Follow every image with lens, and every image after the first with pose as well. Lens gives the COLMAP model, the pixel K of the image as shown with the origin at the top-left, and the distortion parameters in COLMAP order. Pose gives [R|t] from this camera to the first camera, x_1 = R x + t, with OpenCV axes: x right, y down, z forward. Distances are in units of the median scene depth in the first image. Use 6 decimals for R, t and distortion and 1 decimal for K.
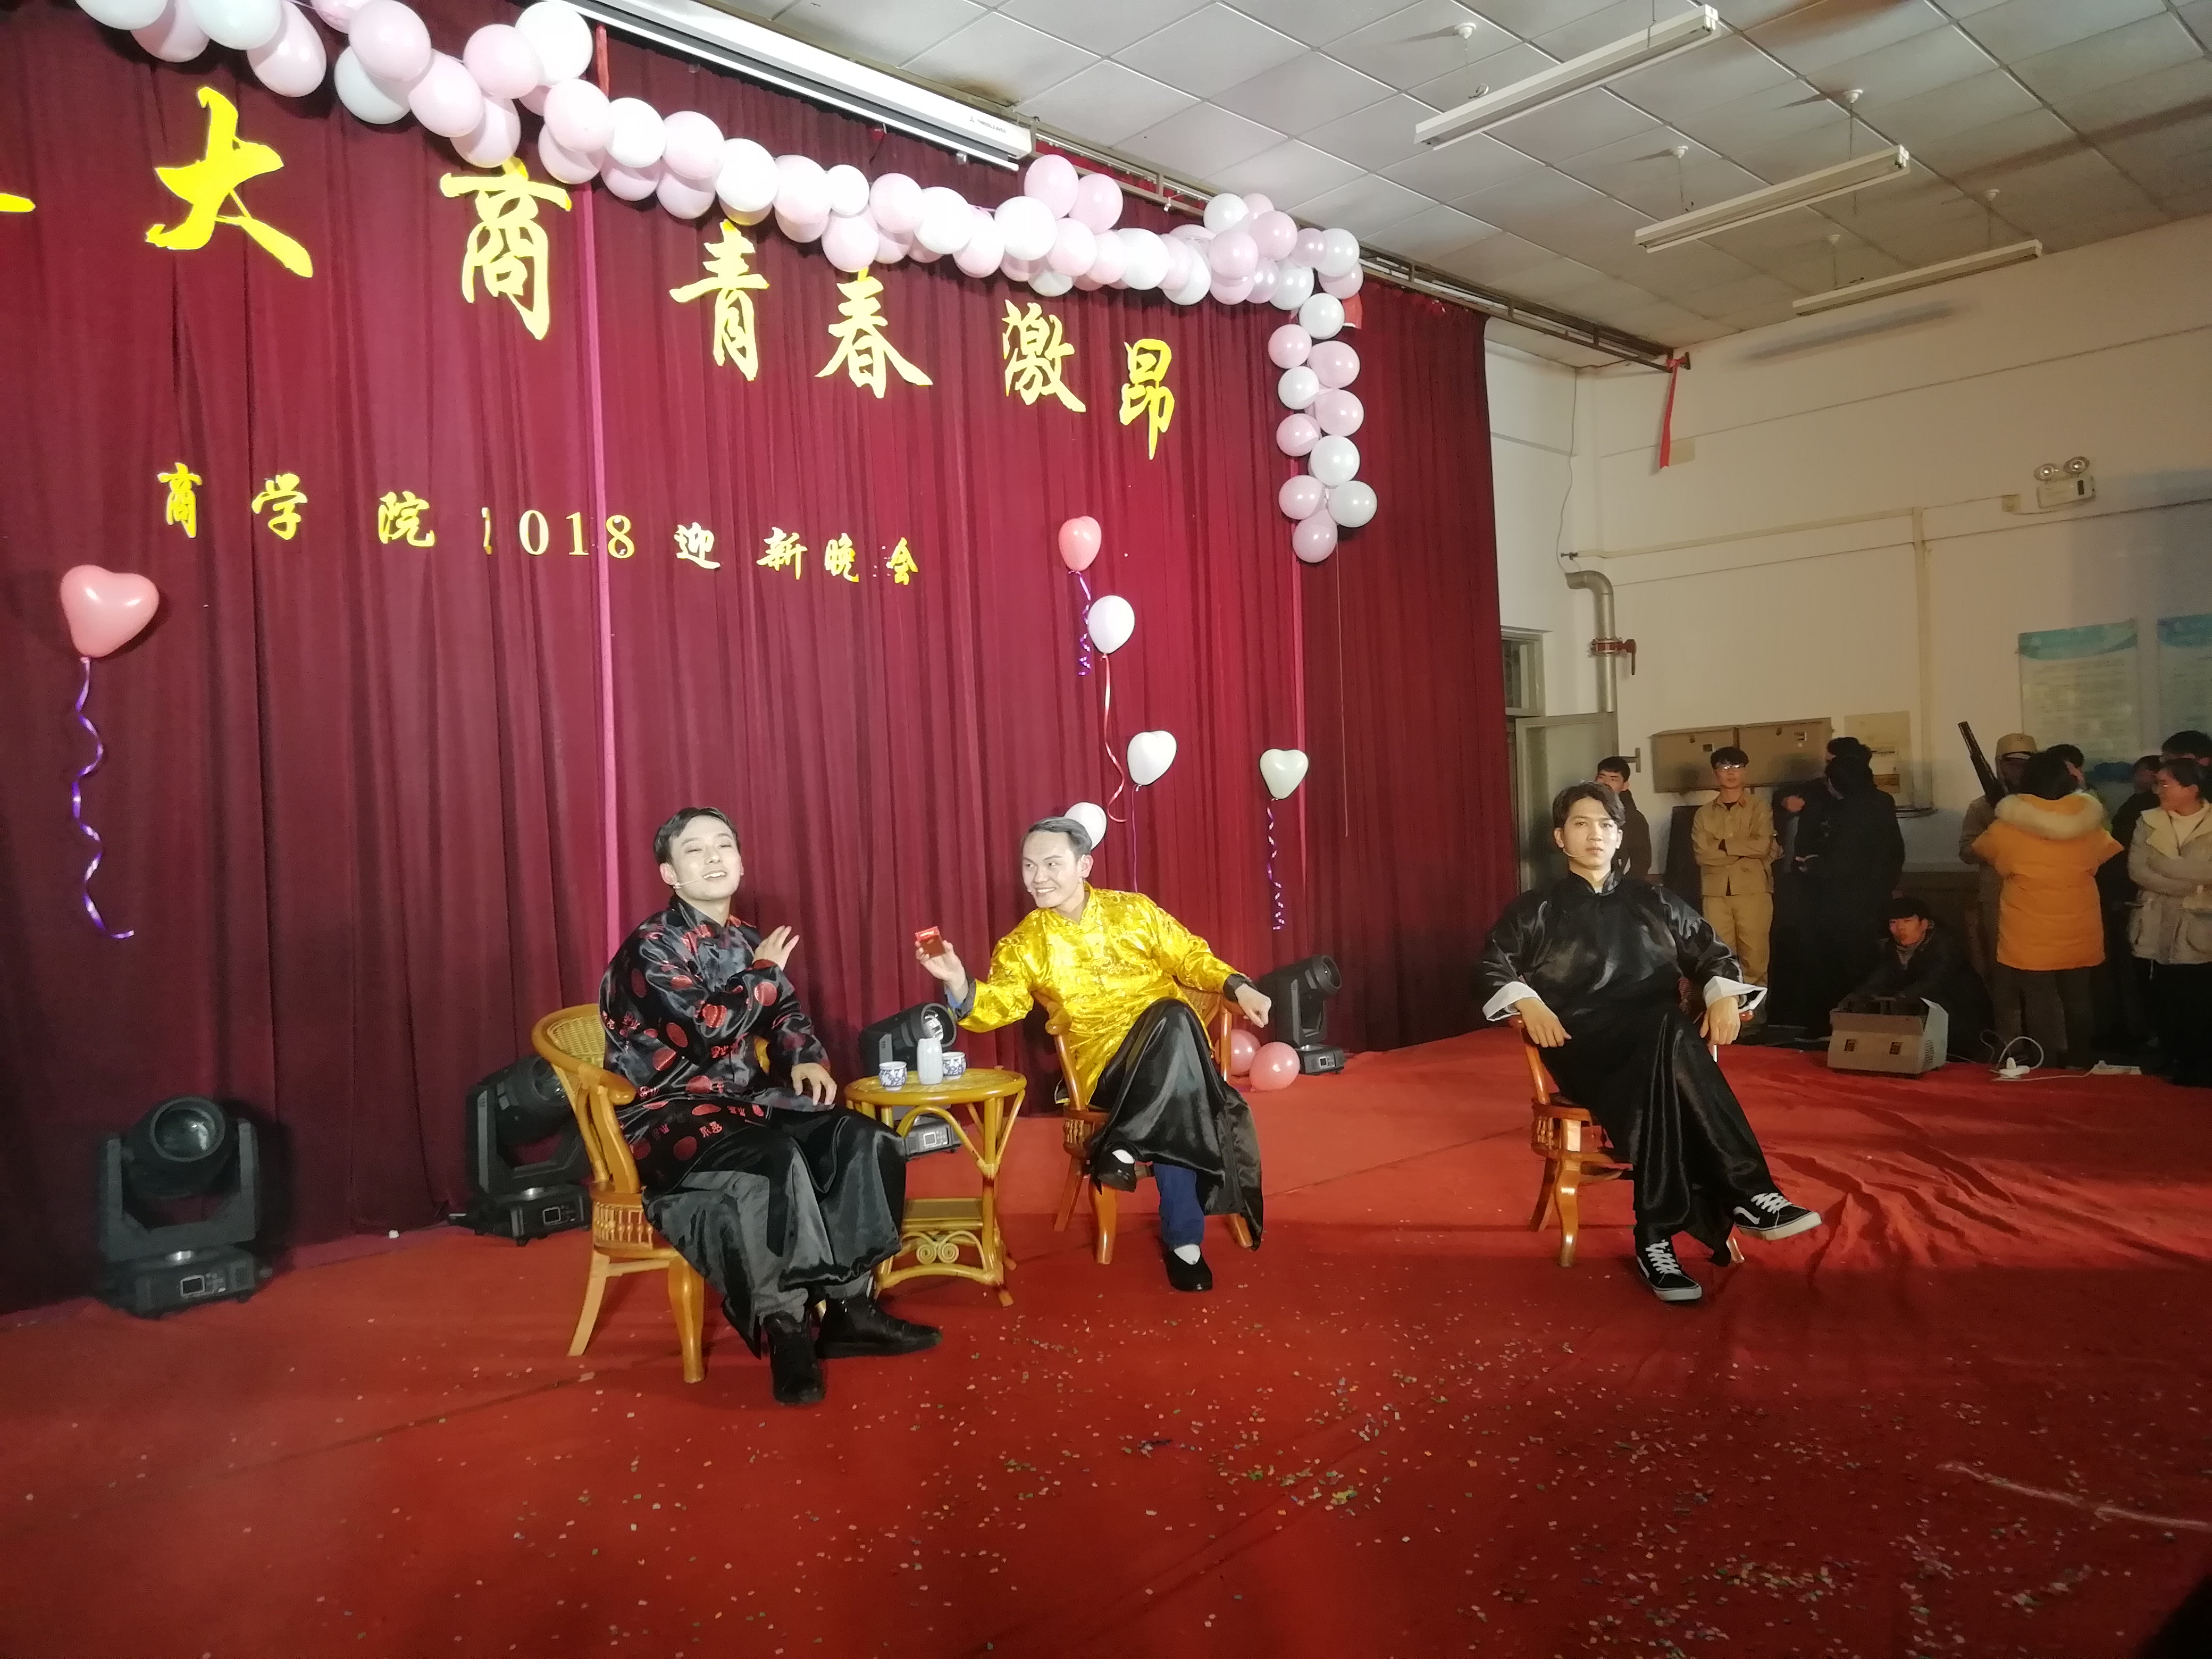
lens RADIAL K [[1647.8, 0, 1121.3], [0, 1647.8, 840.2], [0, 0, 1]] dist [0.042425, -0.038614]
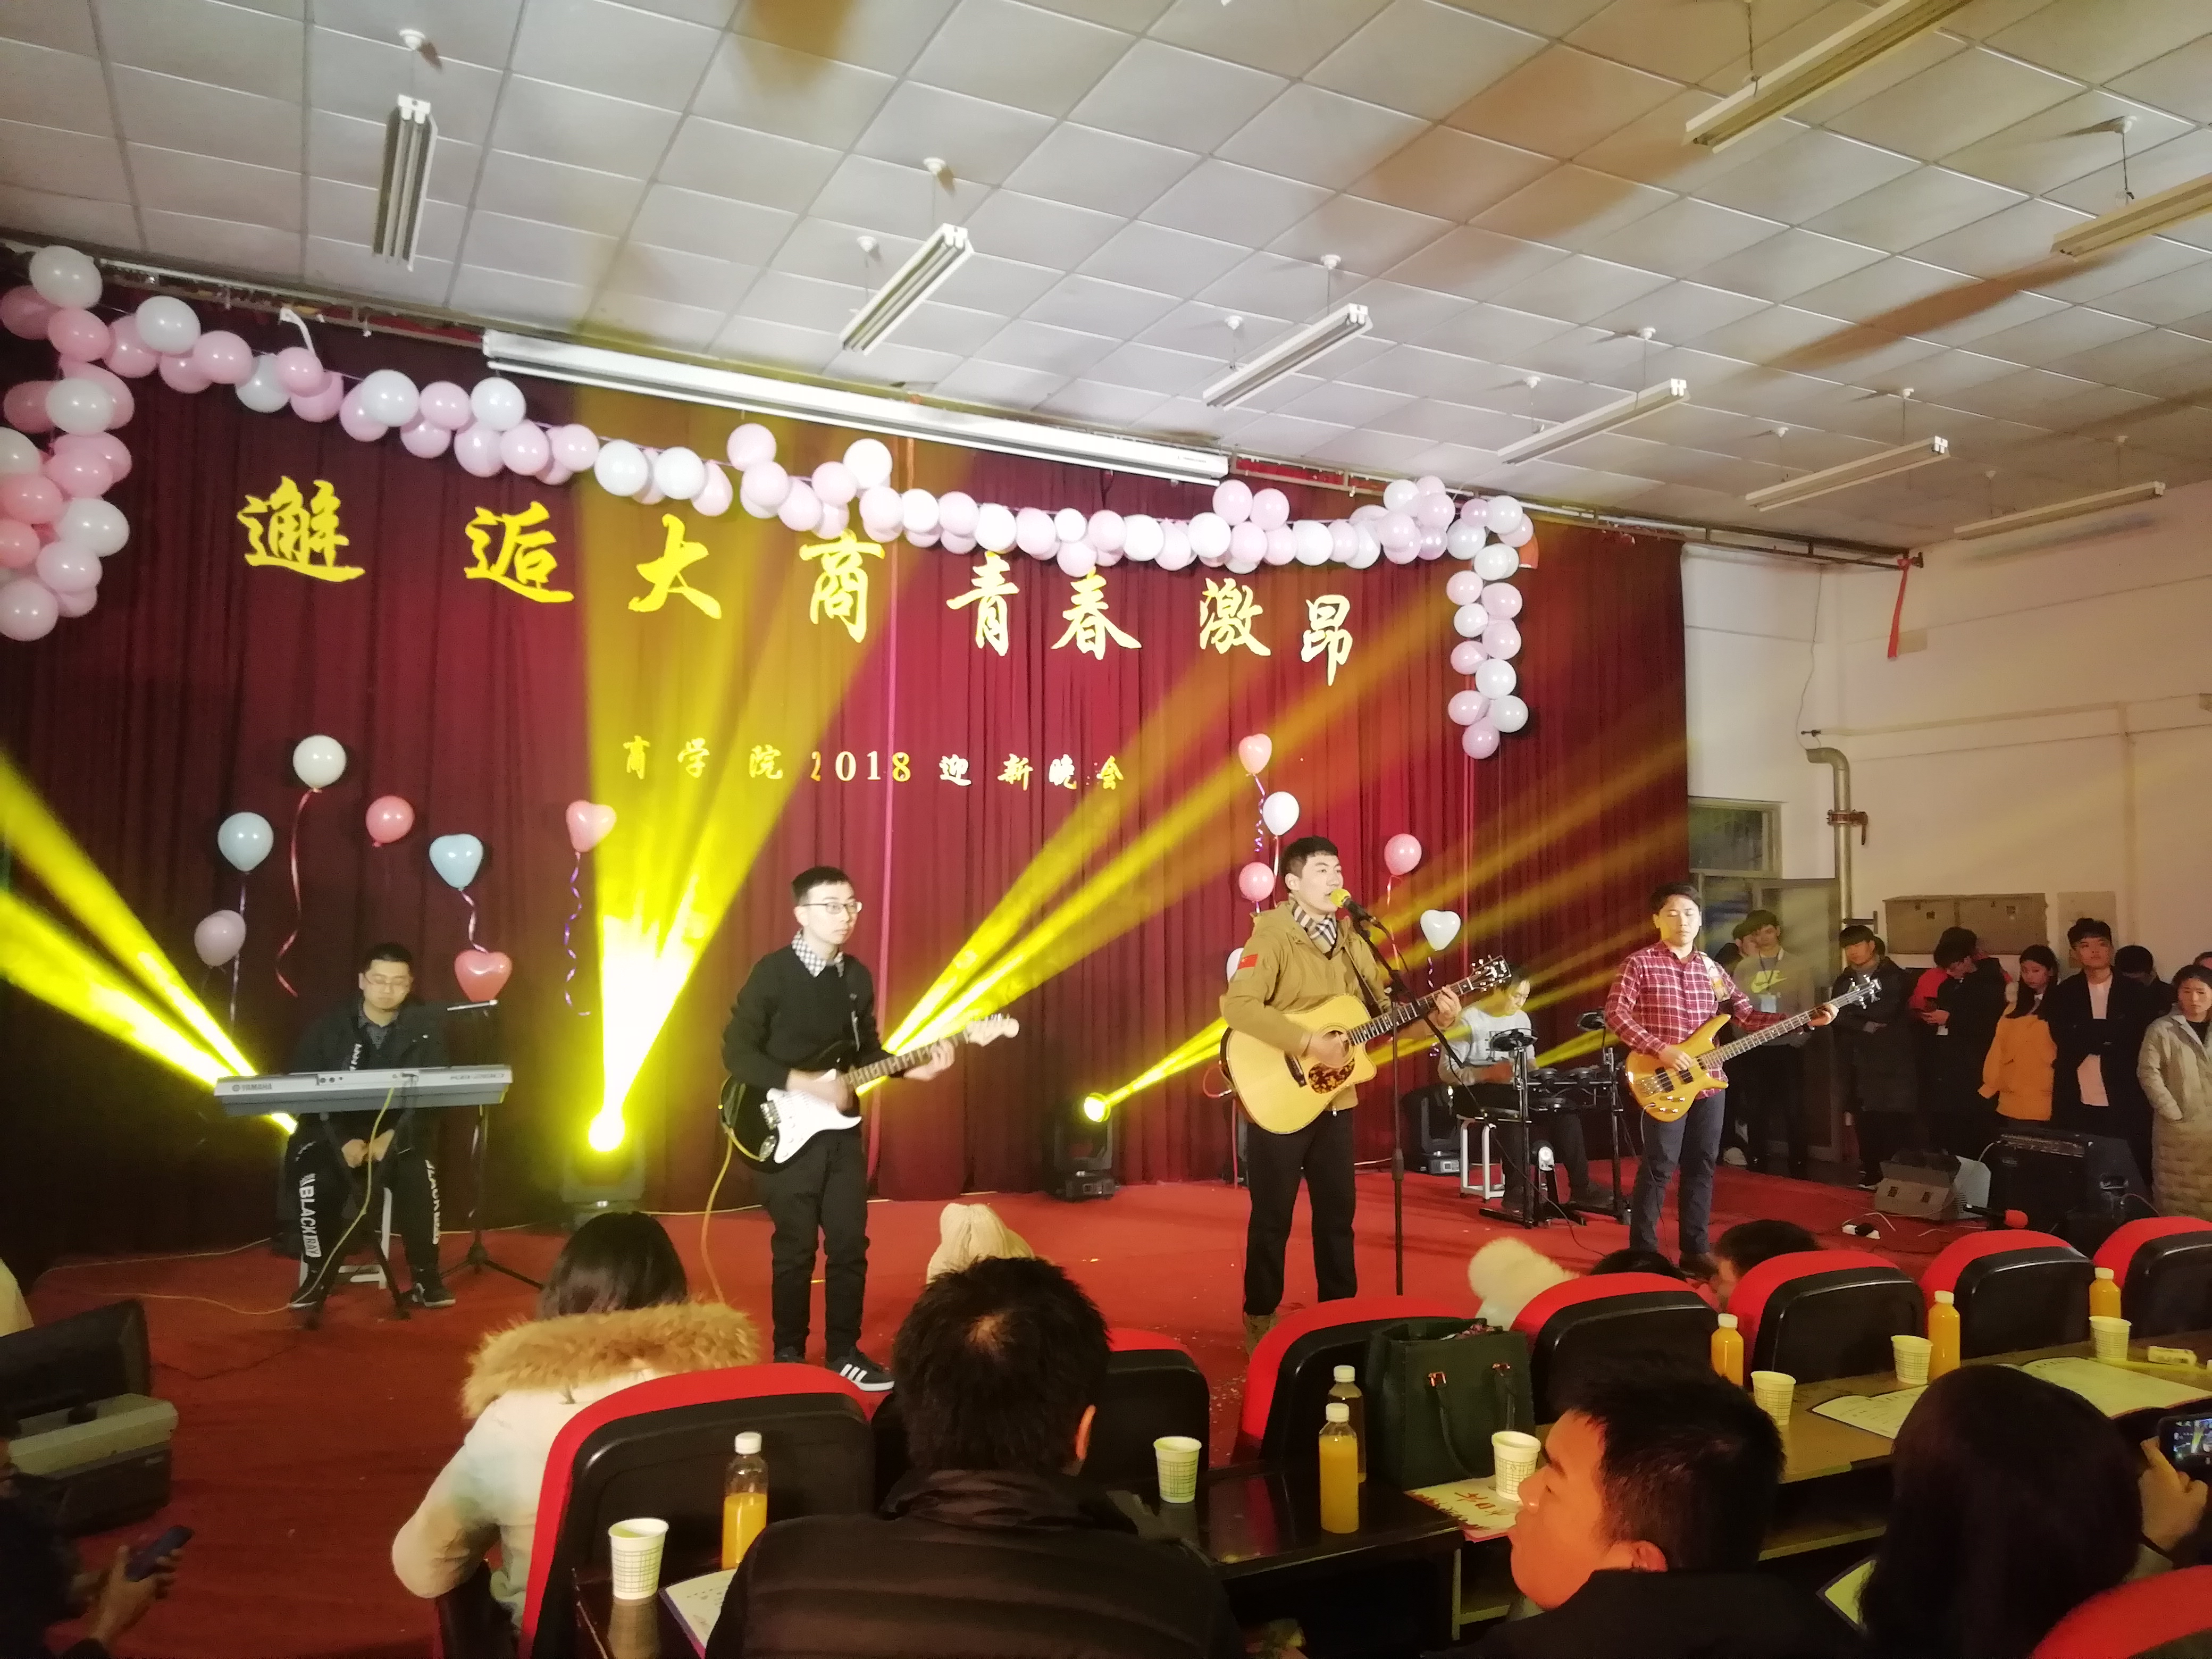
lens RADIAL K [[1647.8, 0, 1112.3], [0, 1647.8, 824.5], [0, 0, 1]] dist [0.042425, -0.038614]
pose [[0.949482, 0.025635, -0.312773, 0.285489], [-0.046516, 0.997145, -0.059481, -0.039324], [0.310355, 0.071025, 0.947964, -0.298488]]
